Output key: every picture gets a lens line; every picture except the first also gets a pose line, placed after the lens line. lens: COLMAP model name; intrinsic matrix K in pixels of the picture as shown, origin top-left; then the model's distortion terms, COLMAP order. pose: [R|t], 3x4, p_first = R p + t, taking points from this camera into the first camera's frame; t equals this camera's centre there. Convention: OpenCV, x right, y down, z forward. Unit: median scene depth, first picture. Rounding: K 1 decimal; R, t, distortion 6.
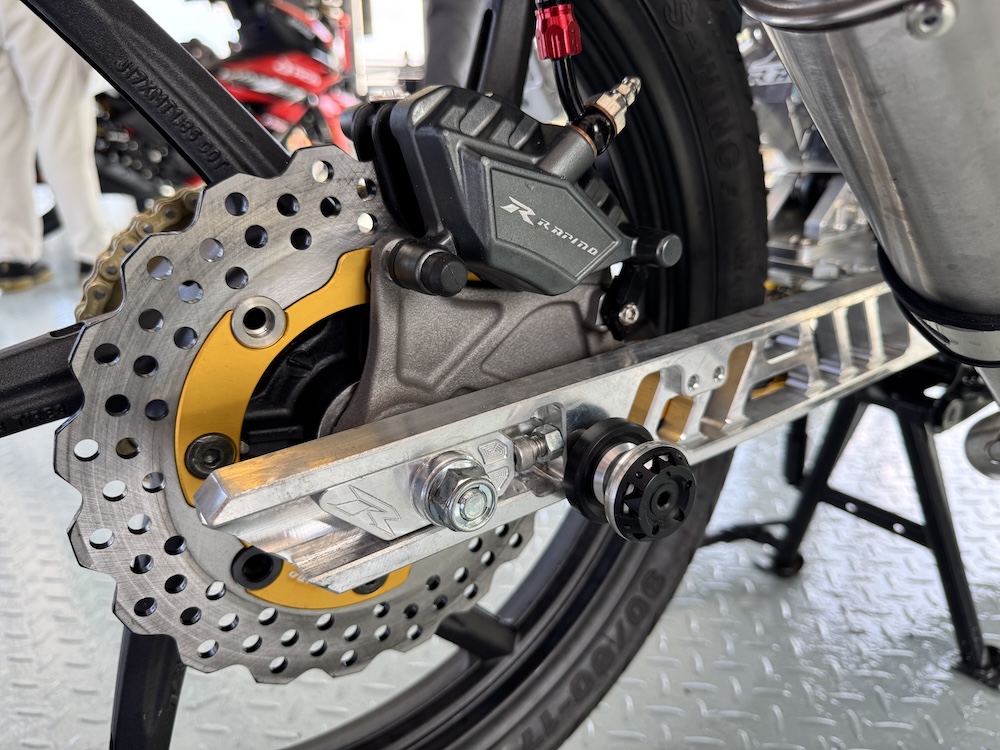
lens RADIAL K [[698.1, 0, 500.0], [0, 698.1, 375.0], [0, 0, 1]] dist [0.001083, 0.000070]
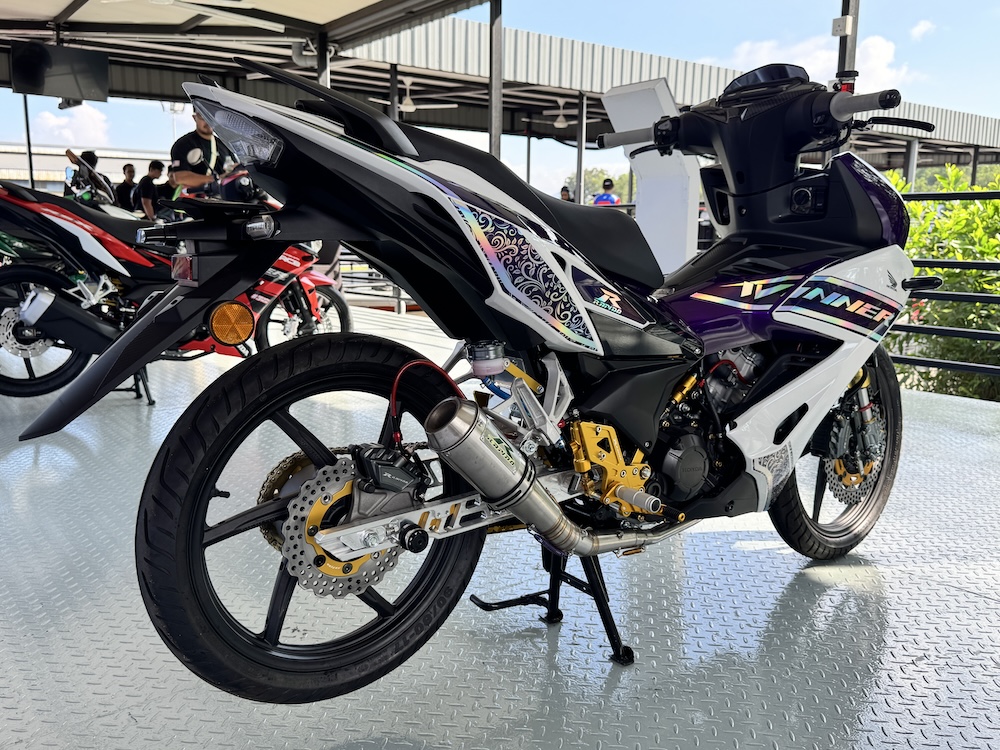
lens RADIAL K [[830.4, 0, 500.0], [0, 830.4, 375.0], [0, 0, 1]] dist [0.159020, 0.000139]
pose [[0.999569, 0.021966, 0.019495, 0.577916], [-0.018361, 0.985453, -0.168952, 0.025719], [-0.022923, 0.168521, 0.985431, -4.053847]]
